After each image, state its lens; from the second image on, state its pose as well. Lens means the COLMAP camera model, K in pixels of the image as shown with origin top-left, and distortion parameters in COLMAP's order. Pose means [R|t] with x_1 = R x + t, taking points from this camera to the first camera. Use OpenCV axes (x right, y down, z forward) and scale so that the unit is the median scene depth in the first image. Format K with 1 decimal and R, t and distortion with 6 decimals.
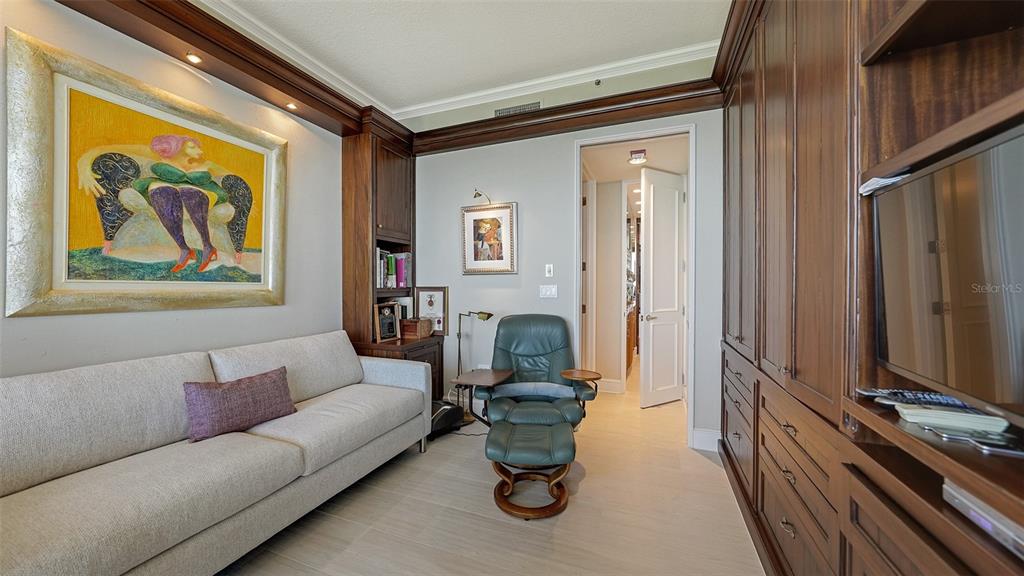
lens RADIAL K [[365.3, 0, 508.8], [0, 365.3, 284.4], [0, 0, 1]] dist [-0.000827, 0.000145]
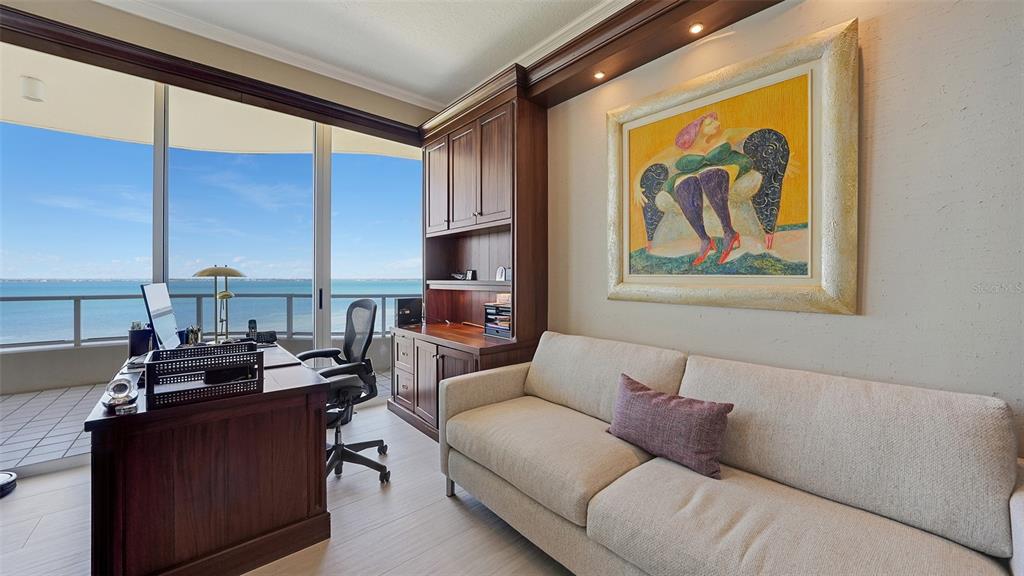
lens RADIAL K [[380.3, 0, 514.8], [0, 380.3, 279.5], [0, 0, 1]] dist [-0.000672, 0.000083]
pose [[-0.445923, -0.003547, -0.895064, 0.168904], [-0.005652, 0.999983, -0.001147, 0.007213], [0.895053, 0.004547, -0.445936, 0.983883]]
